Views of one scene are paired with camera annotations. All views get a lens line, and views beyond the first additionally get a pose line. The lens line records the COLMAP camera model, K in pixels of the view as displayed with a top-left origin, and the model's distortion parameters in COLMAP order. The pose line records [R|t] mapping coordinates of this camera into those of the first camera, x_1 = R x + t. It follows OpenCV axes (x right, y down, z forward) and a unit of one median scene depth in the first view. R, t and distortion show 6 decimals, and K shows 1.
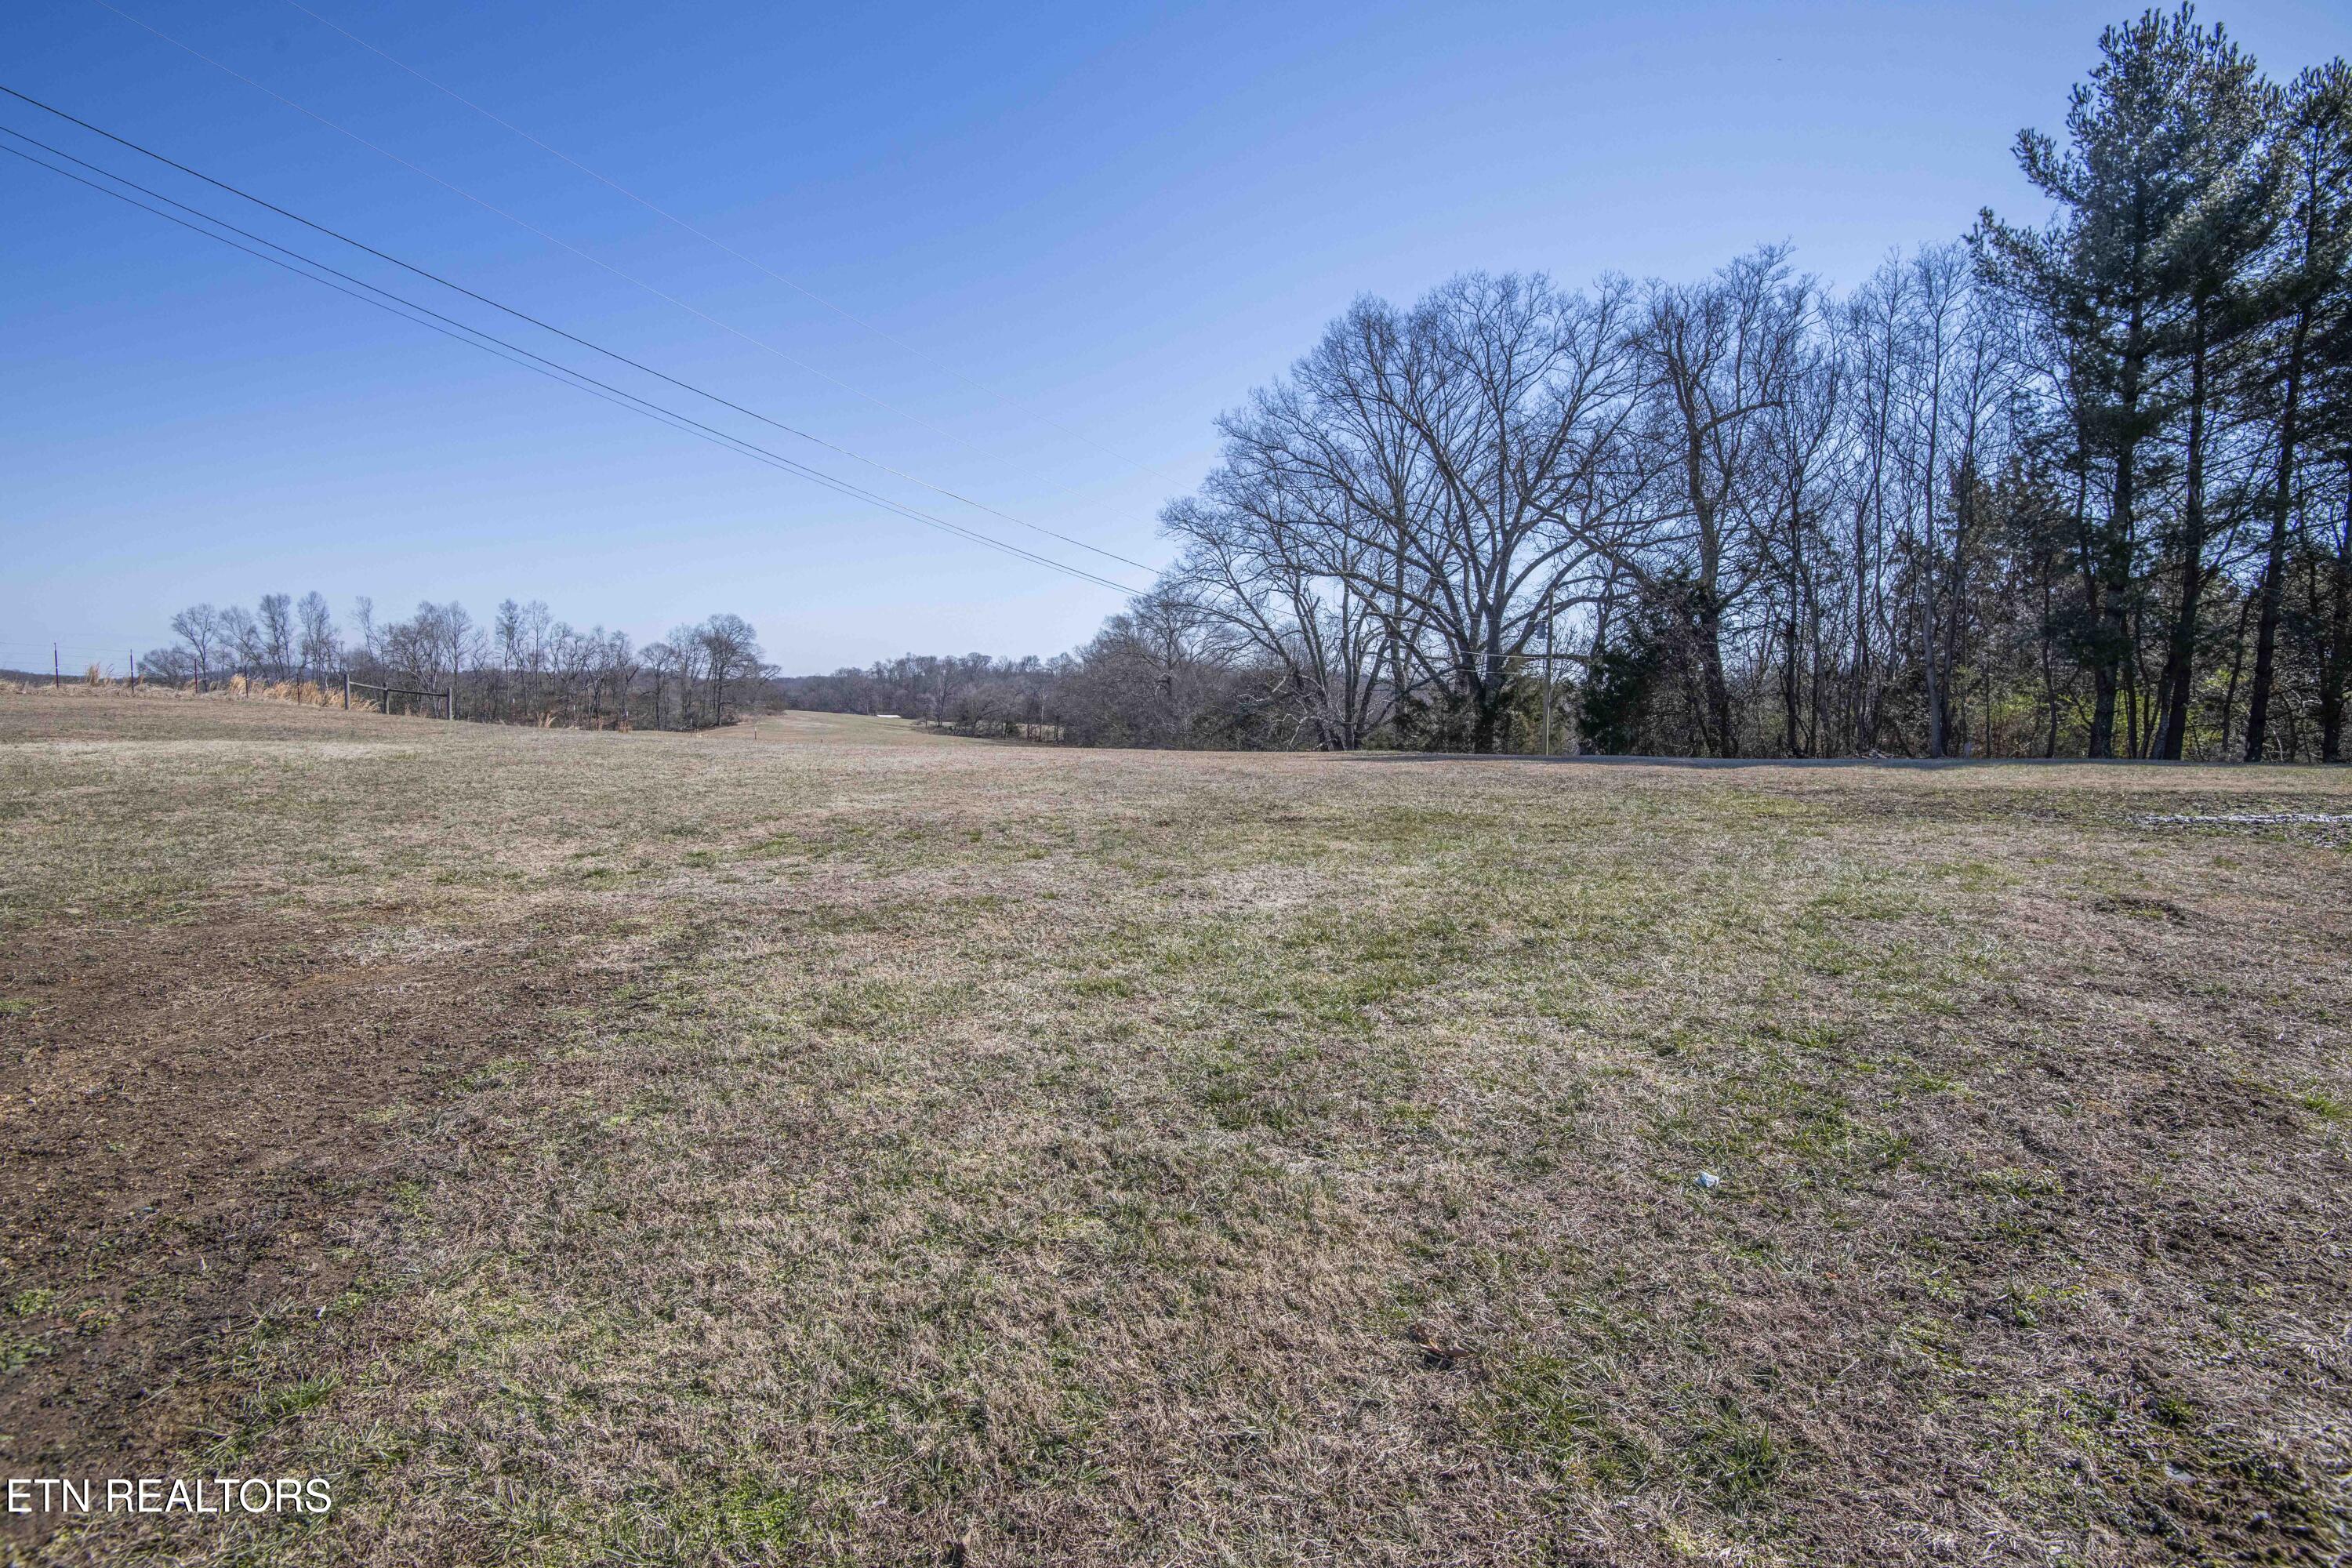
lens RADIAL K [[1088.5, 0, 1173.7], [0, 1088.5, 785.9], [0, 0, 1]] dist [-0.019352, -0.012801]
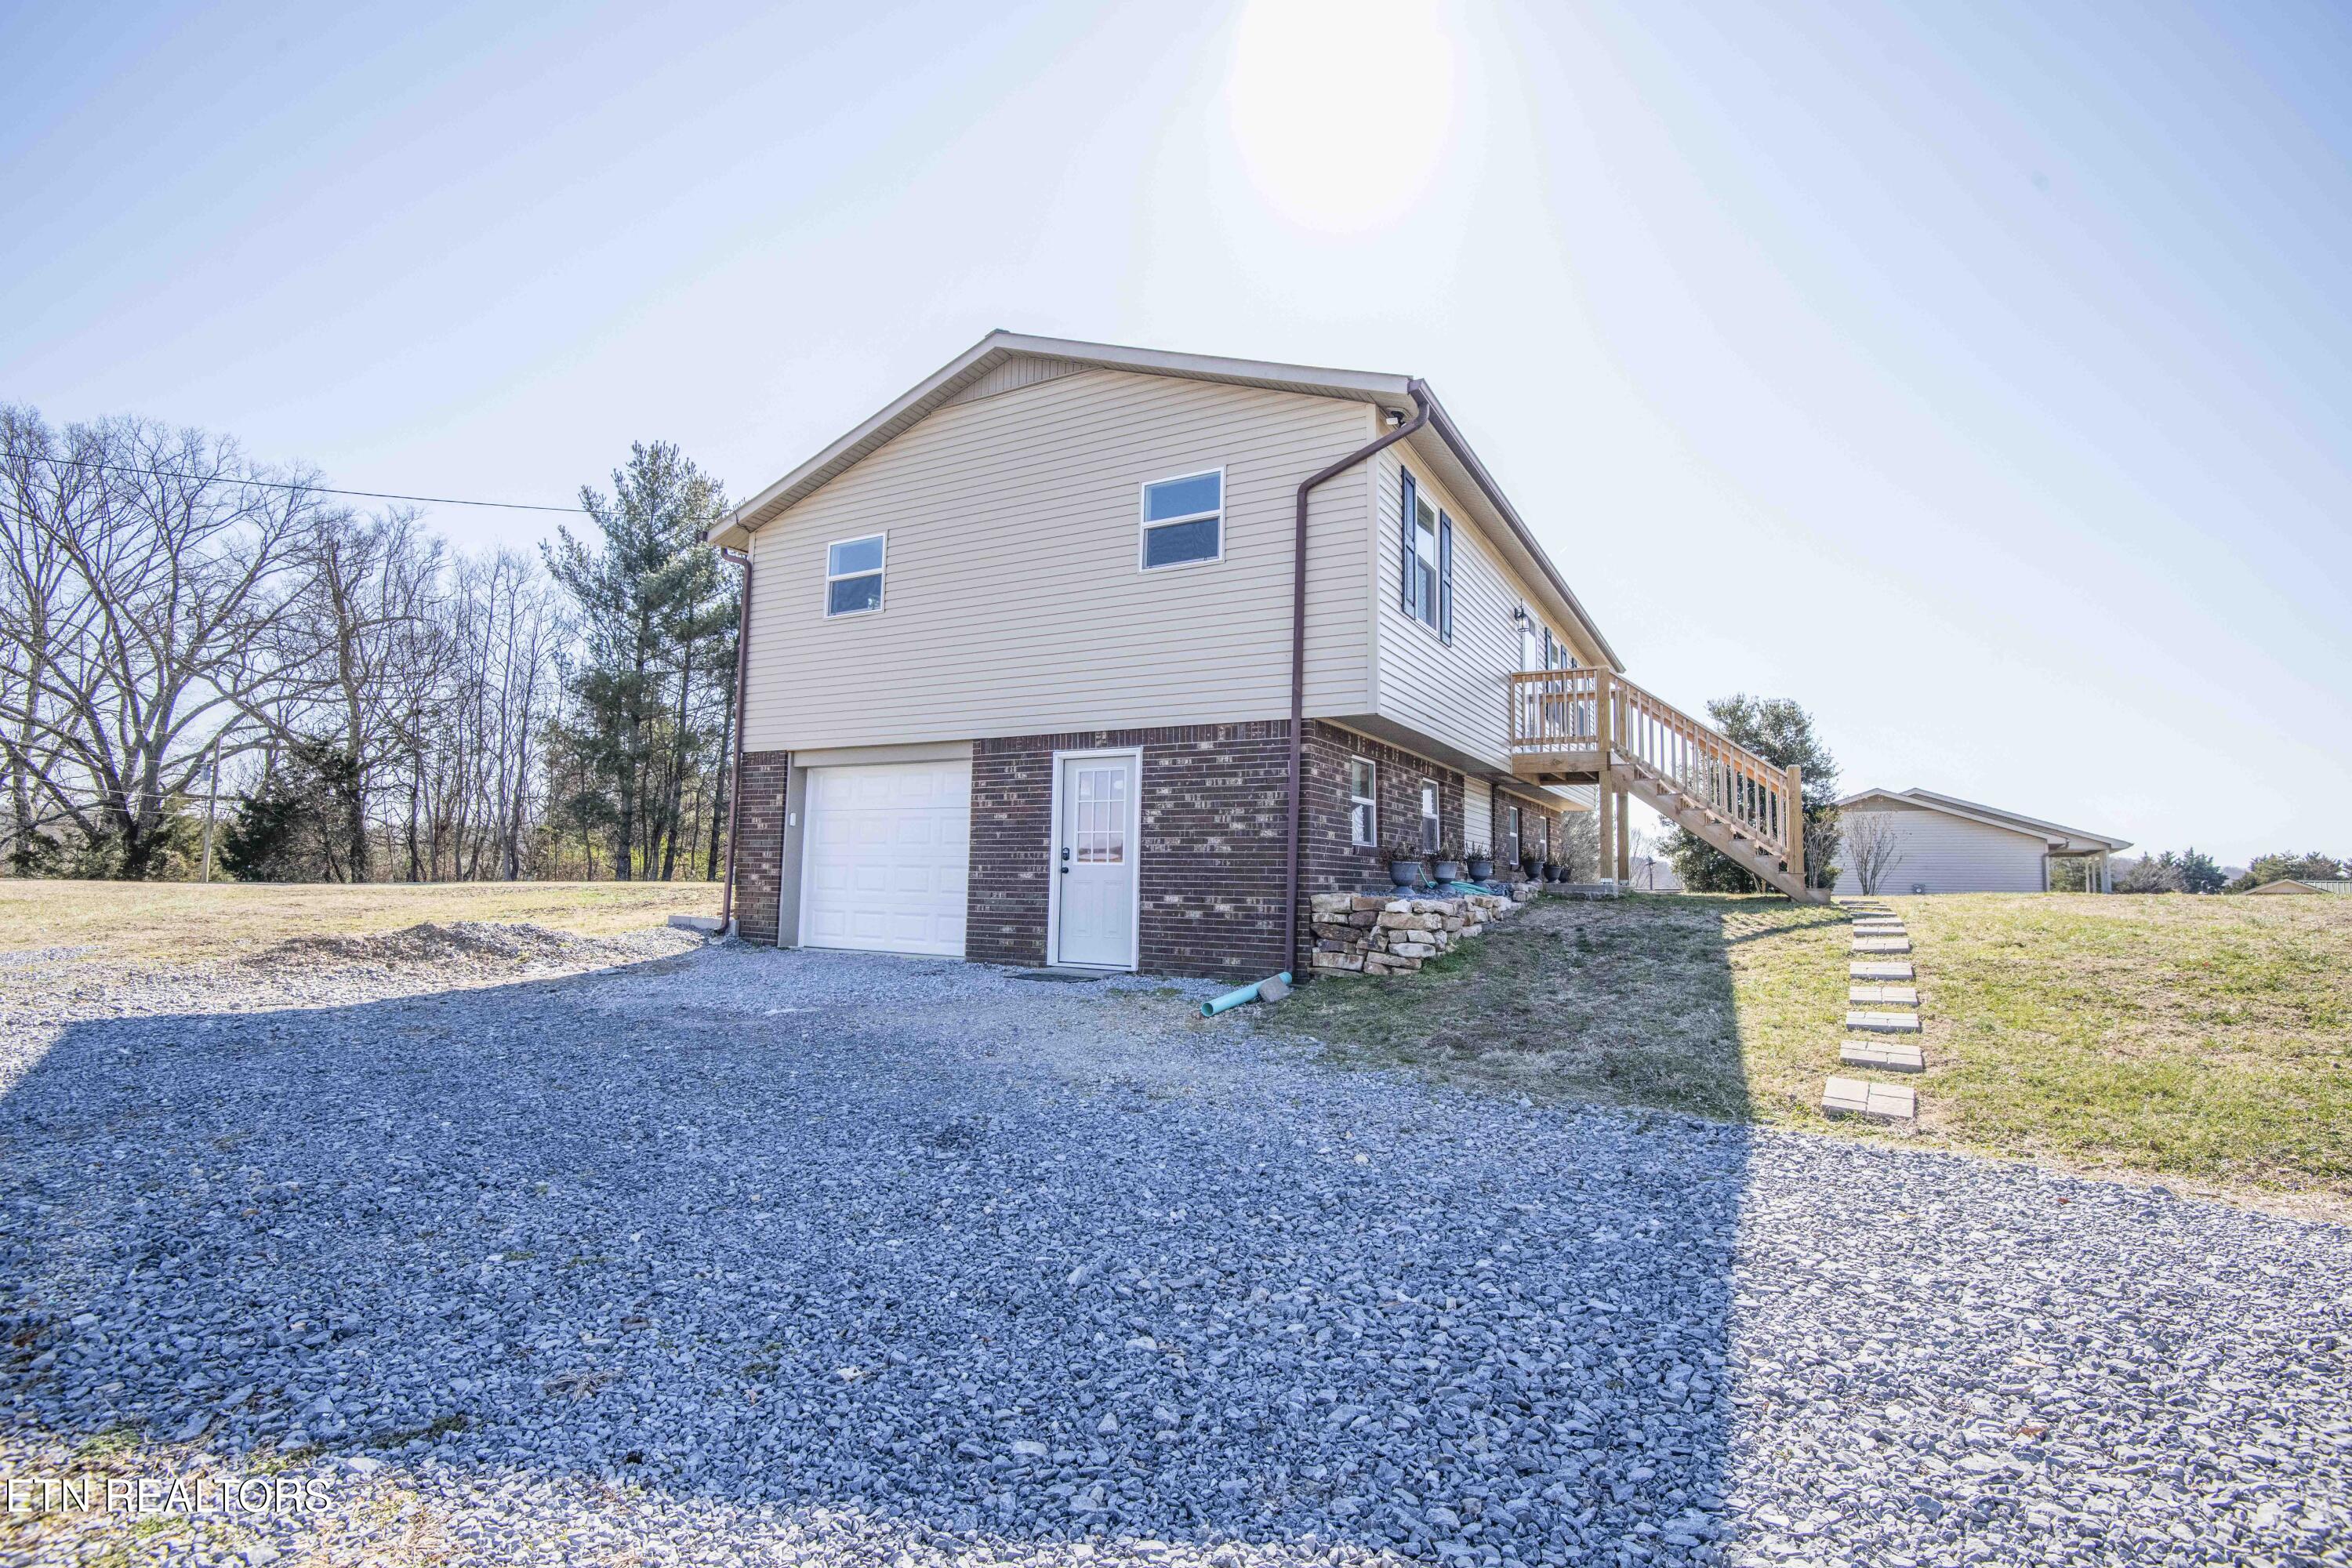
lens RADIAL K [[1088.5, 0, 1183.7], [0, 1088.5, 772.6], [0, 0, 1]] dist [-0.019352, -0.012801]
pose [[0.505295, 0.074385, 0.859735, -0.053964], [0.056595, 0.991277, -0.119029, 0.027179], [-0.861089, 0.108801, 0.496677, -0.277689]]
